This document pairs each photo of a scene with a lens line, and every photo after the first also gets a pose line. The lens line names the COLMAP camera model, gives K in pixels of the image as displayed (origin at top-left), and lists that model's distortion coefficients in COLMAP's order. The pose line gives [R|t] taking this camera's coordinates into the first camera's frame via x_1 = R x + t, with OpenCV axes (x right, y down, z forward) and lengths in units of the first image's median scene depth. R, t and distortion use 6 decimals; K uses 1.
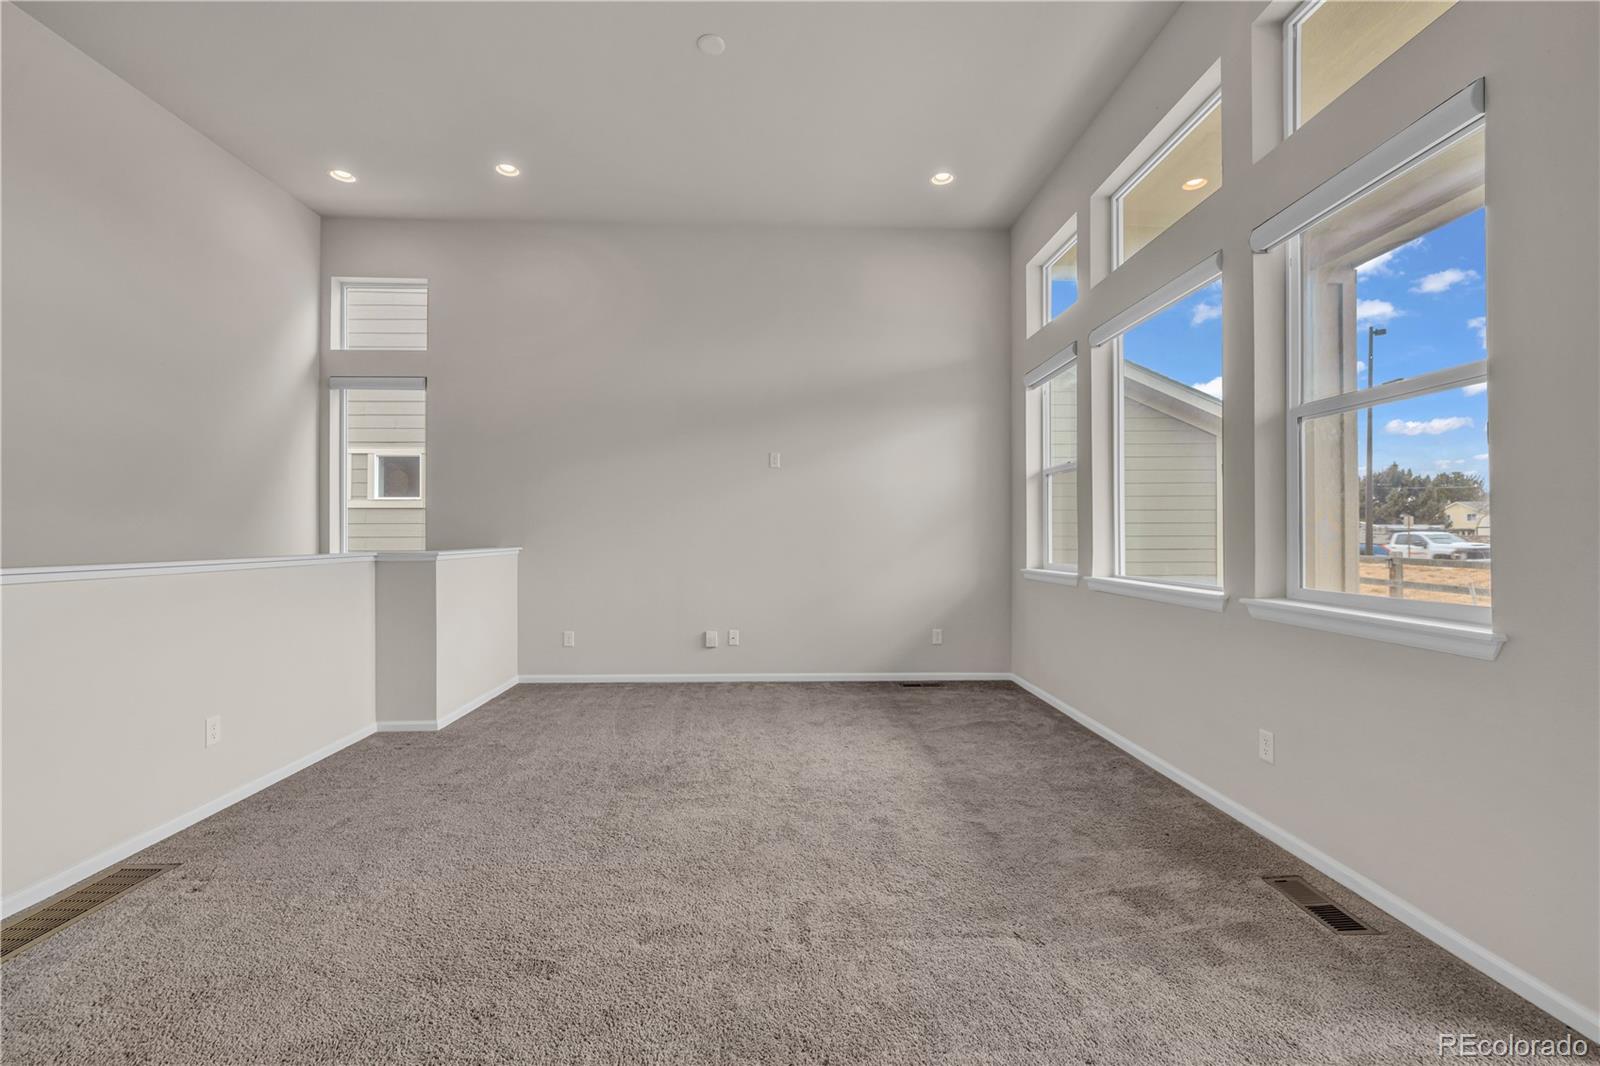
lens RADIAL K [[671.3, 0, 798.4], [0, 671.3, 527.7], [0, 0, 1]] dist [-0.016126, 0.000470]
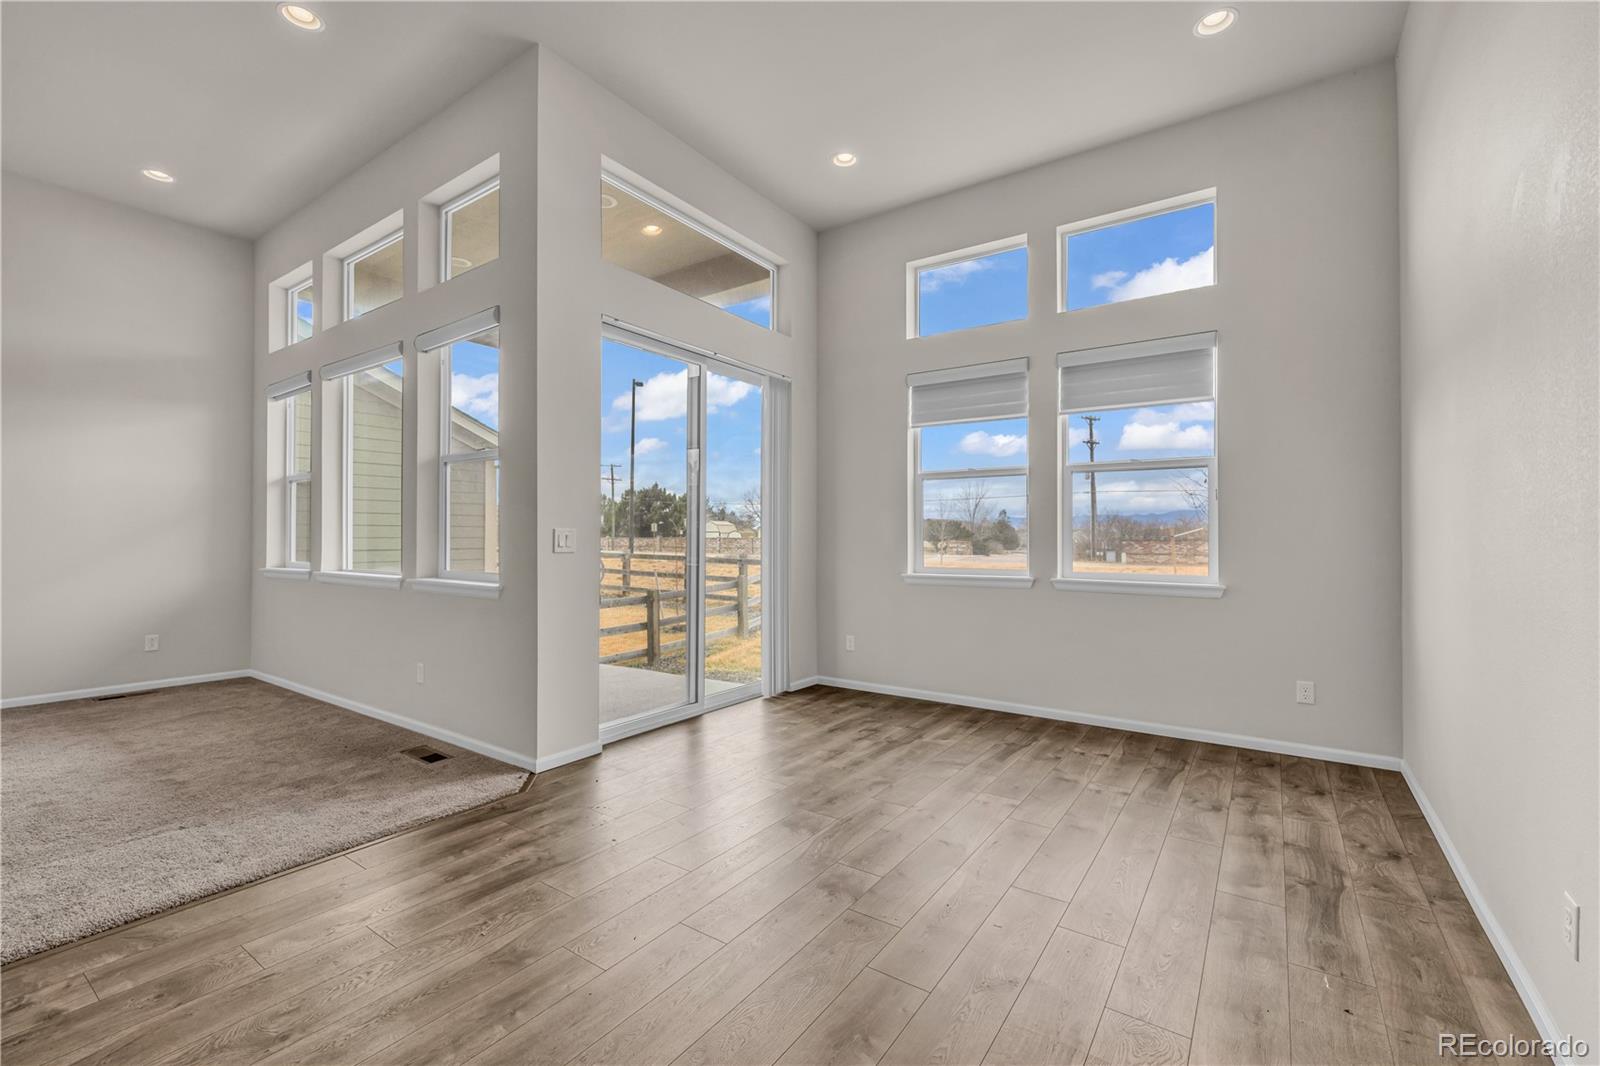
lens RADIAL K [[669.4, 0, 798.7], [0, 669.4, 531.3], [0, 0, 1]] dist [0.005124, -0.000620]
pose [[0.598039, 0.008302, 0.801424, -0.011923], [-0.010161, 0.999945, -0.002776, -0.003101], [-0.801403, -0.006483, 0.598090, -0.362106]]
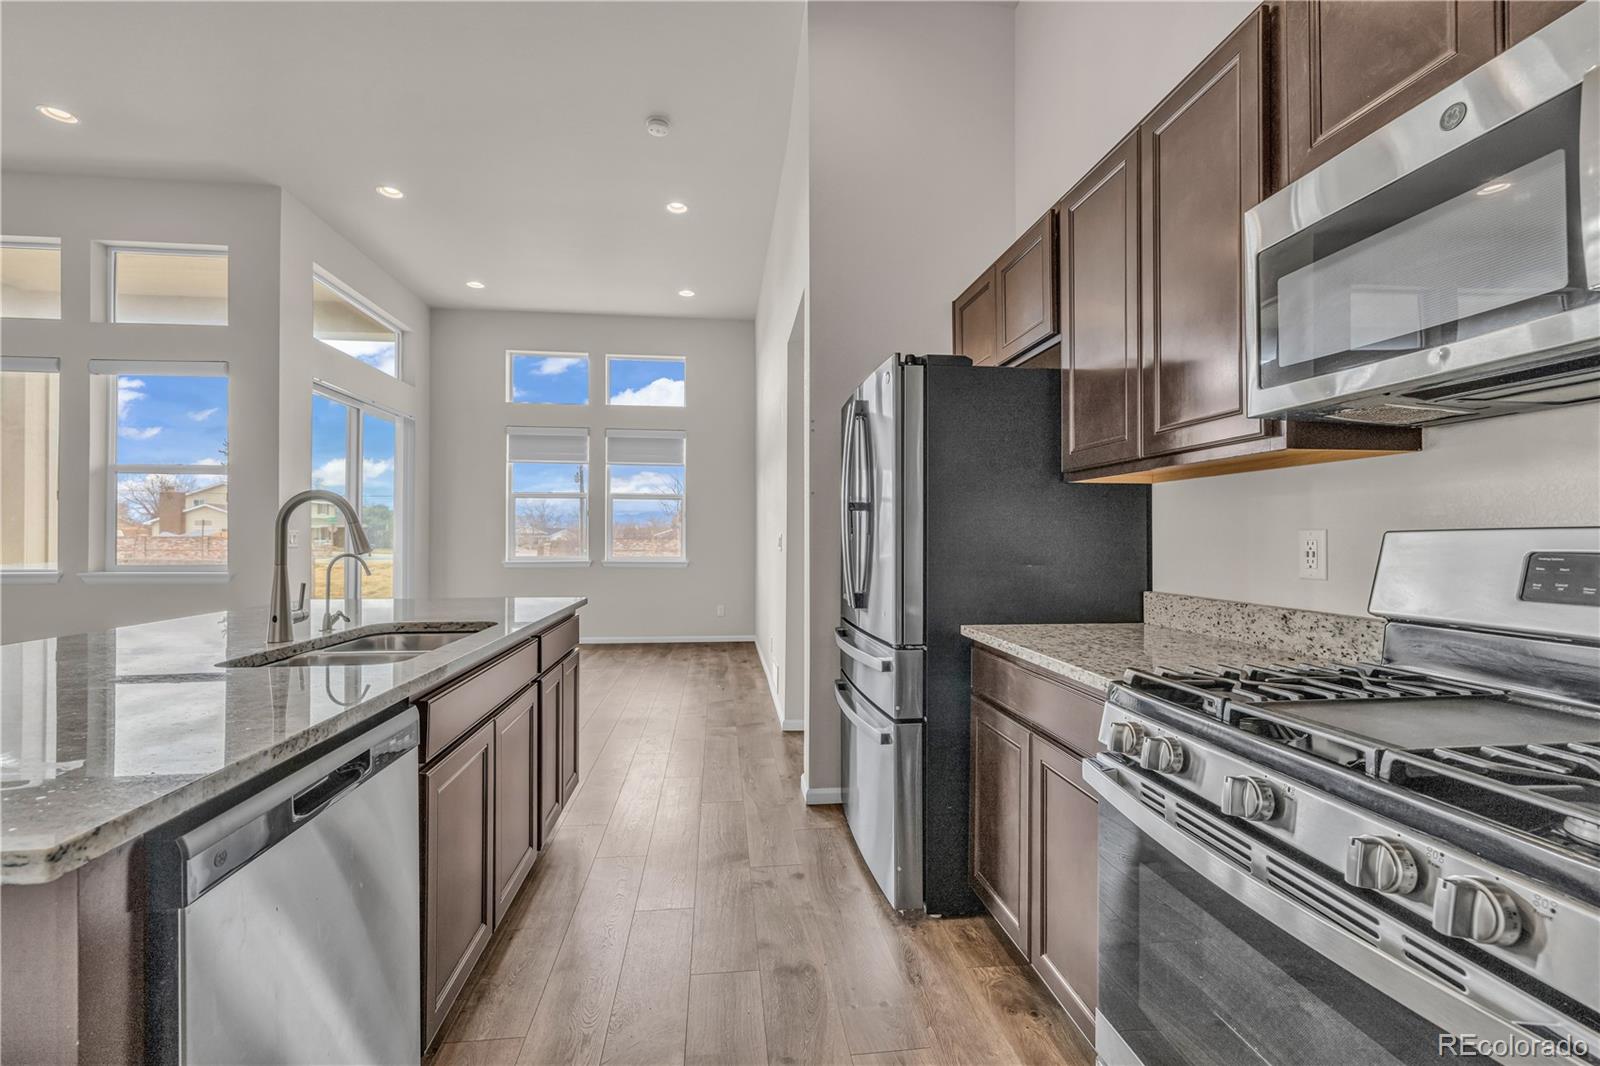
lens RADIAL K [[676.9, 0, 779.0], [0, 676.9, 531.8], [0, 0, 1]] dist [-0.000141, 0.000031]
pose [[-0.068177, 0.008016, 0.997641, -0.702104], [-0.013635, 0.999867, -0.008966, -0.004307], [-0.997580, -0.014214, -0.068059, -0.395904]]
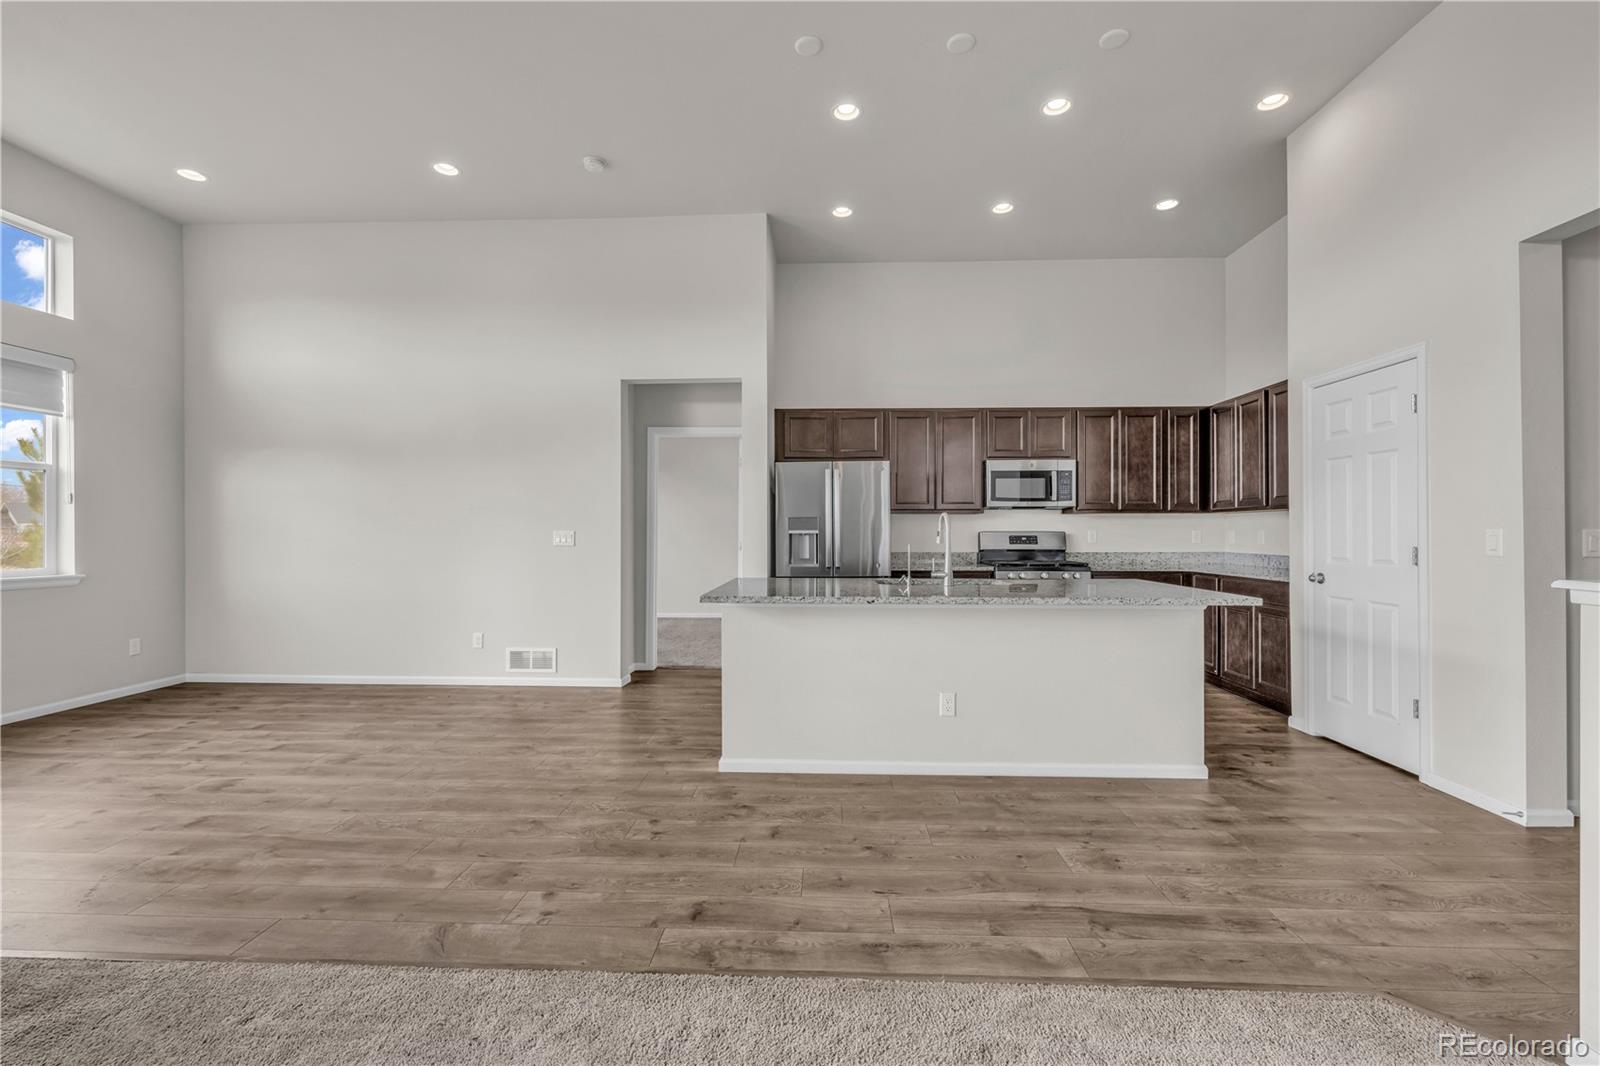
lens RADIAL K [[669.4, 0, 798.7], [0, 669.4, 531.3], [0, 0, 1]] dist [0.005124, -0.000620]
pose [[-0.997113, 0.001144, 0.075922, -0.177628], [0.000190, 0.999921, -0.012569, 0.005236], [-0.075930, -0.012518, -0.997035, 0.658465]]
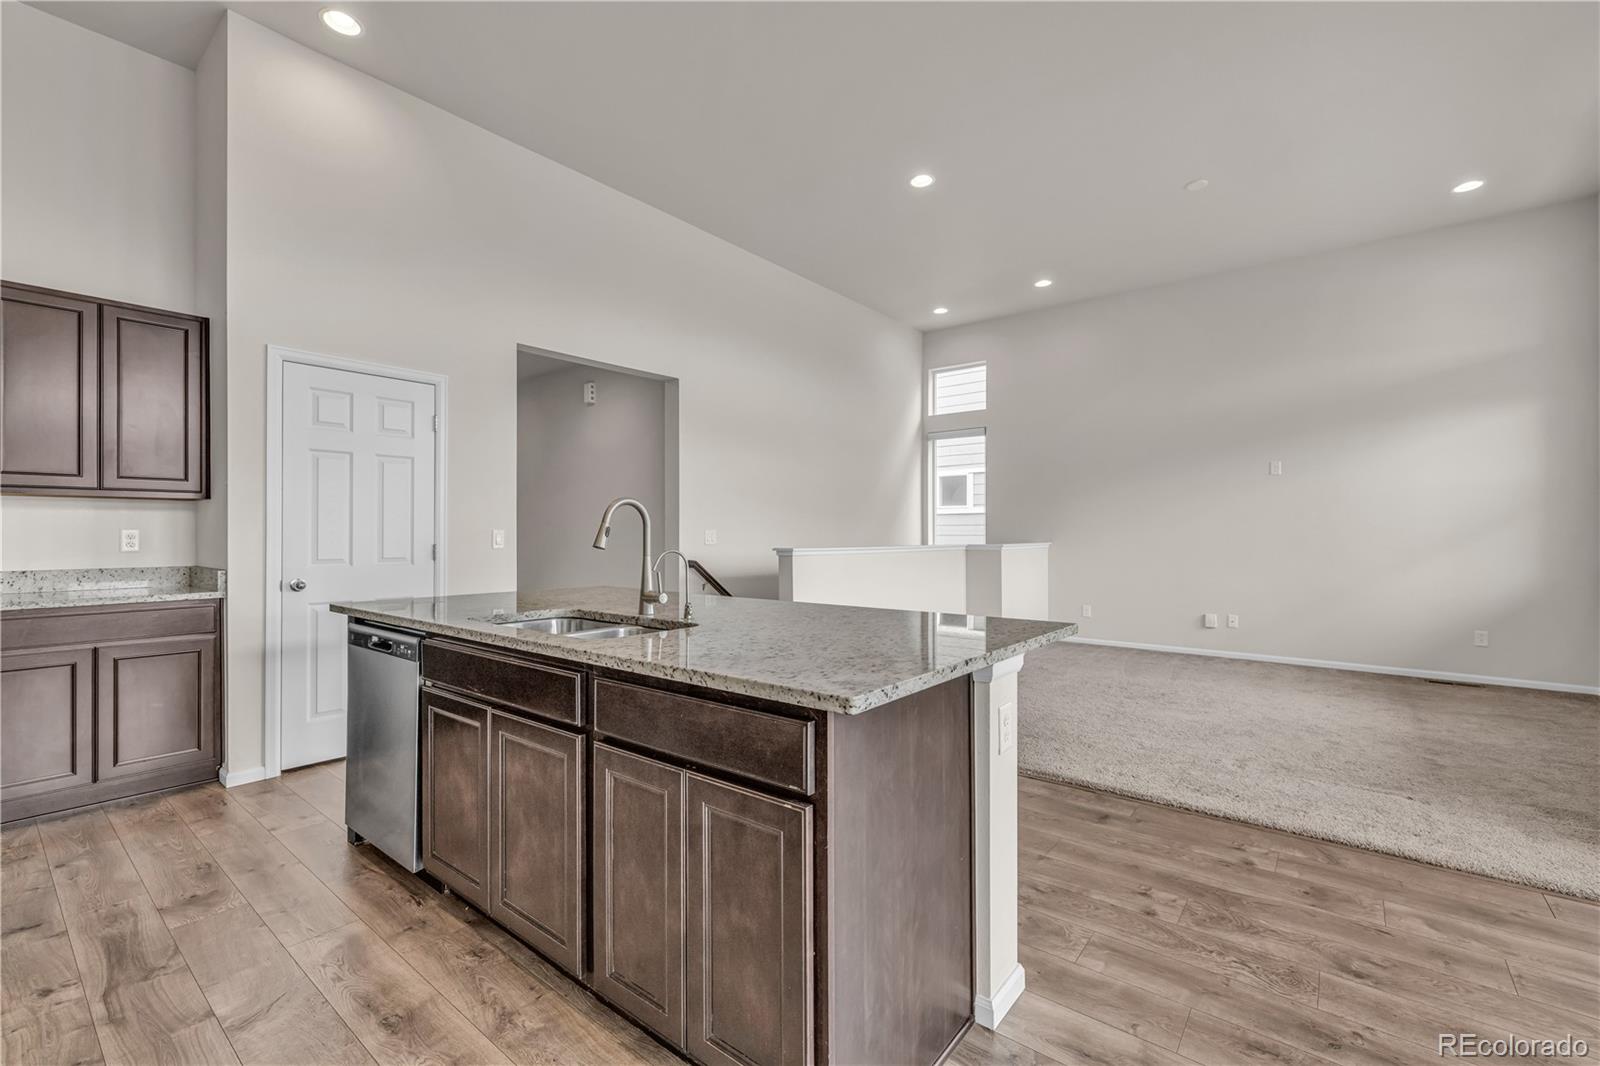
lens RADIAL K [[686.3, 0, 800.0], [0, 686.3, 533.0], [0, 0, 1]] dist [0.001684, -0.000231]
pose [[0.760061, -0.003548, -0.649842, 0.125000], [0.008359, 0.999956, 0.004317, -0.000643], [0.649798, -0.008714, 0.760057, -0.454533]]
